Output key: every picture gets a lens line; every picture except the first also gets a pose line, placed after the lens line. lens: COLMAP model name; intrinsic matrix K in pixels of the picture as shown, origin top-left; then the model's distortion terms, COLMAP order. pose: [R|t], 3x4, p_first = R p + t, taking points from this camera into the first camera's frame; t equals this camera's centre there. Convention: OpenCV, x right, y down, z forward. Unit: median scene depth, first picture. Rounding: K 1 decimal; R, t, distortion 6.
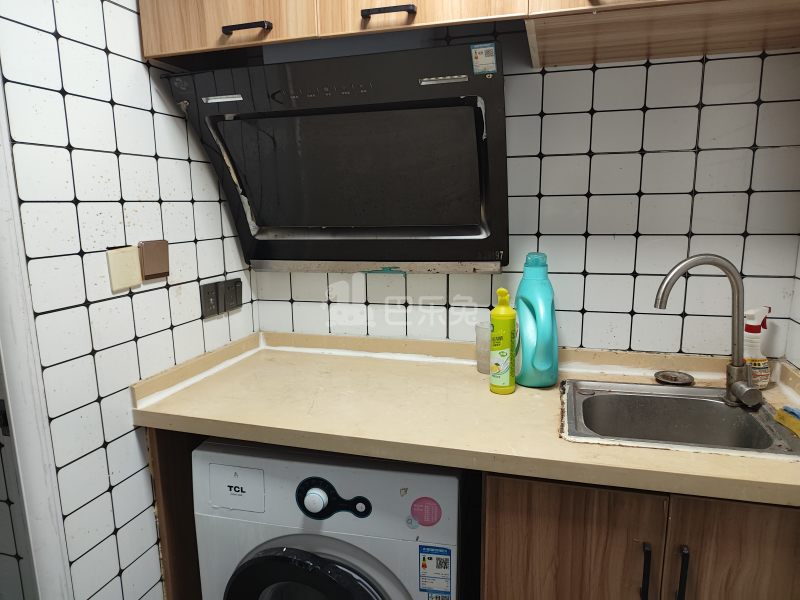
lens RADIAL K [[556.9, 0, 395.8], [0, 556.9, 306.2], [0, 0, 1]] dist [0.011109, -0.004911]
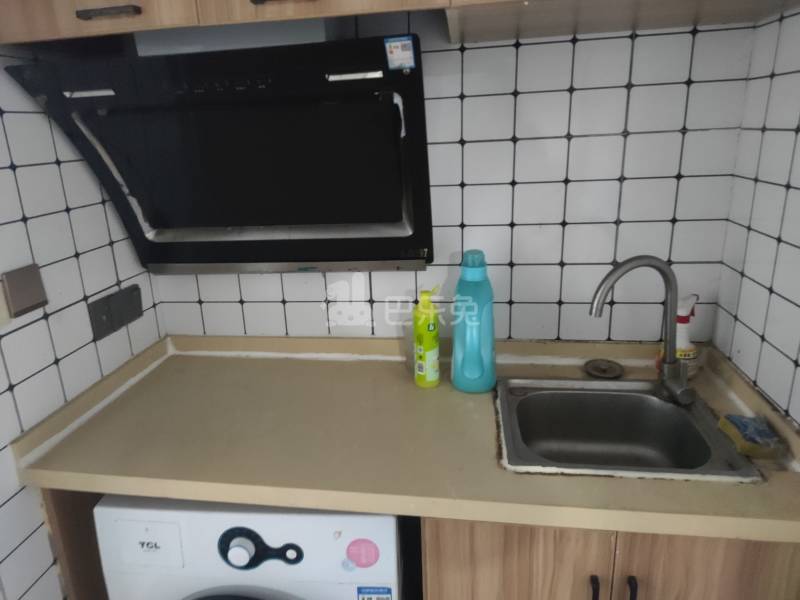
lens RADIAL K [[544.2, 0, 377.0], [0, 544.2, 286.8], [0, 0, 1]] dist [0.091459, -0.087255]
pose [[0.991900, -0.063940, 0.109753, 0.004352], [0.053885, 0.994276, 0.092259, -0.132231], [-0.115024, -0.085598, 0.989668, 0.101570]]
